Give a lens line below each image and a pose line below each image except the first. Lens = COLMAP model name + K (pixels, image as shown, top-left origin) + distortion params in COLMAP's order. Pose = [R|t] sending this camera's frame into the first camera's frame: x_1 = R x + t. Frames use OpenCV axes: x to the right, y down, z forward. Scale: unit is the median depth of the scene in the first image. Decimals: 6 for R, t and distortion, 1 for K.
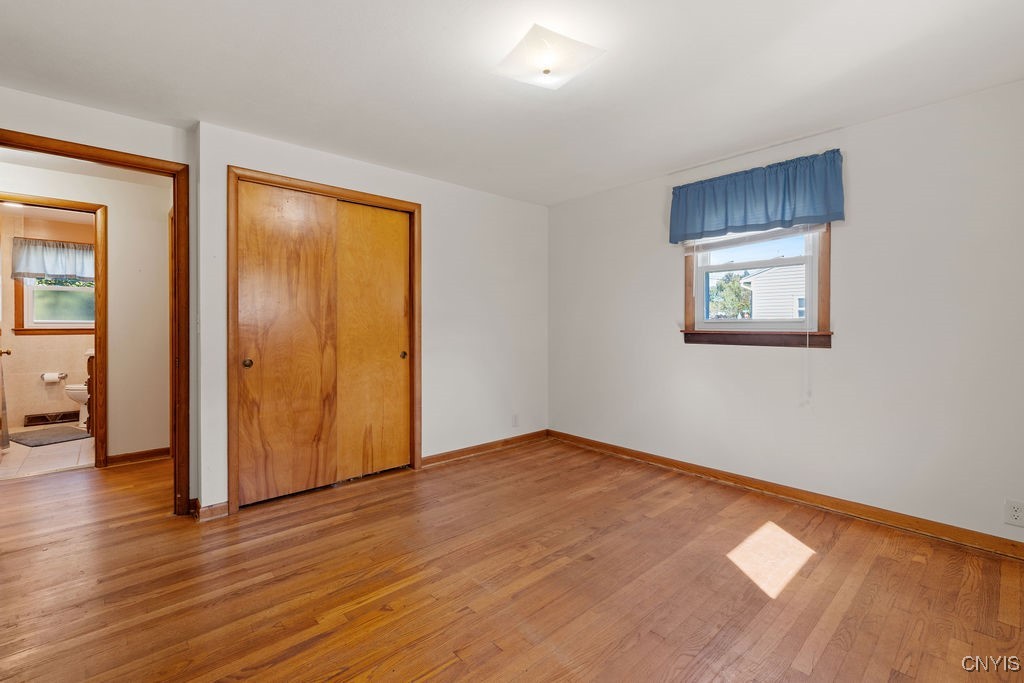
lens RADIAL K [[449.9, 0, 509.7], [0, 449.9, 328.8], [0, 0, 1]] dist [0.001806, 0.000402]
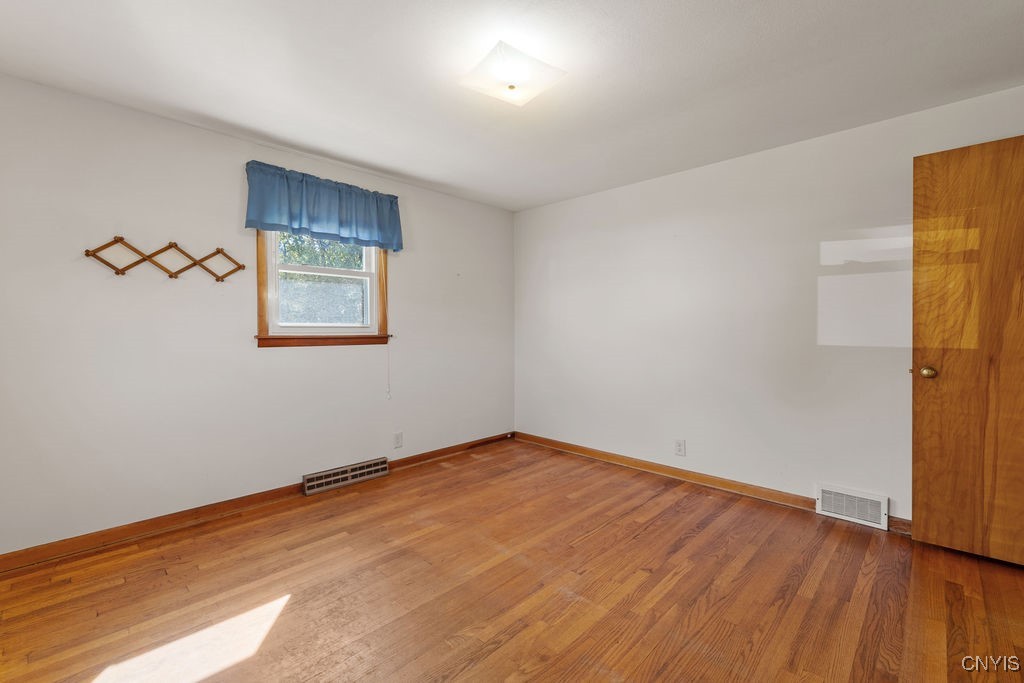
lens RADIAL K [[441.9, 0, 508.3], [0, 441.9, 334.2], [0, 0, 1]] dist [0.001062, 0.000239]
pose [[-0.998039, 0.001950, -0.062559, 0.093545], [0.000658, 0.999786, 0.020673, -0.008752], [0.062586, 0.020592, -0.997827, 1.246563]]
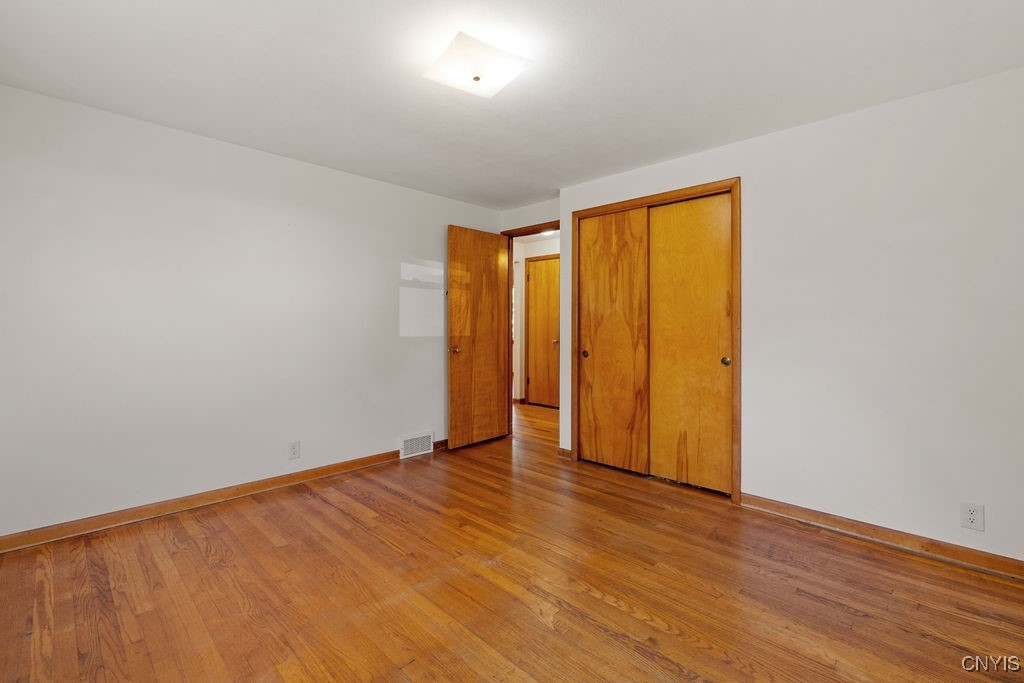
lens RADIAL K [[454.8, 0, 503.5], [0, 454.8, 324.7], [0, 0, 1]] dist [0.002236, 0.000441]
pose [[0.055421, 0.001075, -0.998463, 0.683590], [-0.014835, 0.999890, 0.000253, -0.005765], [0.998353, 0.014798, 0.055431, 0.616077]]
